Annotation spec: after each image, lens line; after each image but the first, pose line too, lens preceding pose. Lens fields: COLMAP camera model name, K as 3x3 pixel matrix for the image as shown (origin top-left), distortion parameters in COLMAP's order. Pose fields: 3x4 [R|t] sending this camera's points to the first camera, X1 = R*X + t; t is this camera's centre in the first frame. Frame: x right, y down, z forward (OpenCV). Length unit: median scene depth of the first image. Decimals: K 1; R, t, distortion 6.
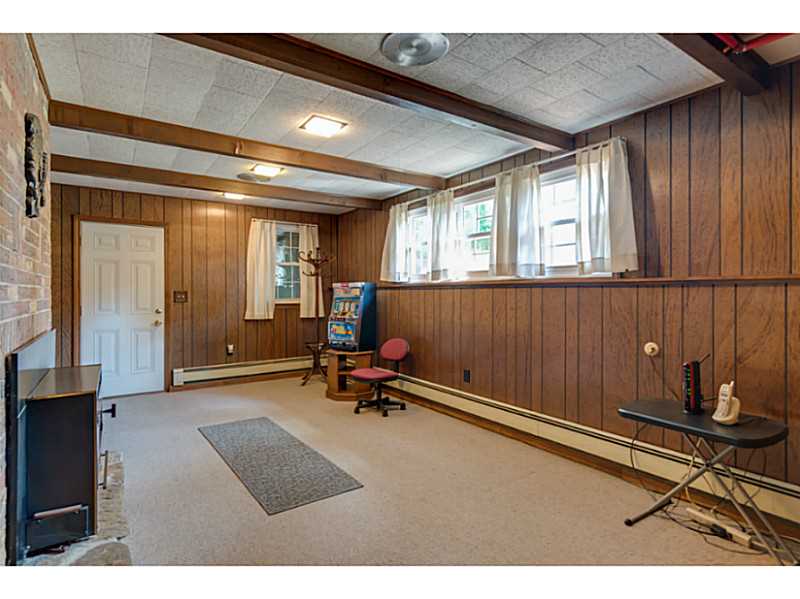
lens RADIAL K [[412.3, 0, 400.0], [0, 412.3, 299.5], [0, 0, 1]] dist [0.003086, 0.000896]
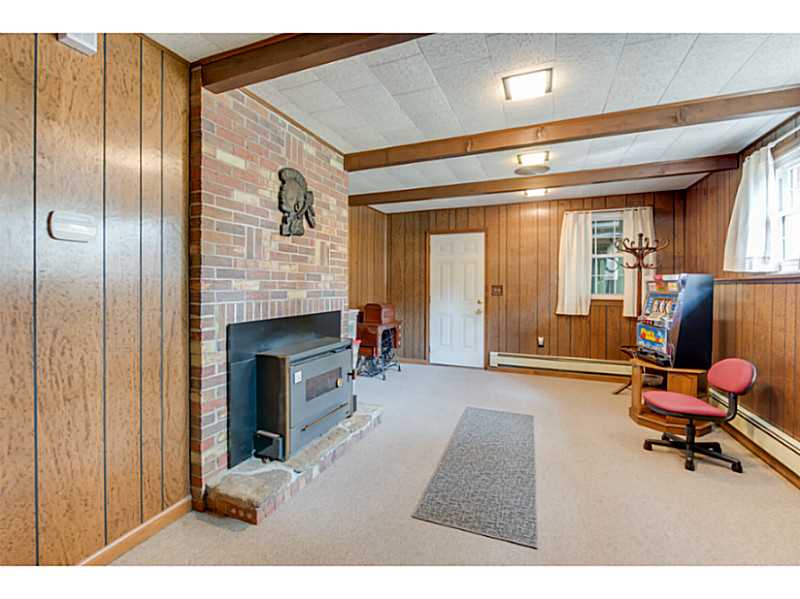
lens RADIAL K [[355.8, 0, 401.8], [0, 355.8, 291.1], [0, 0, 1]] dist [-0.001695, -0.000544]
pose [[0.547740, 0.015988, -0.836496, 0.159545], [-0.021225, 0.999761, 0.005210, -0.003764], [0.836379, 0.014901, 0.547949, 0.231828]]
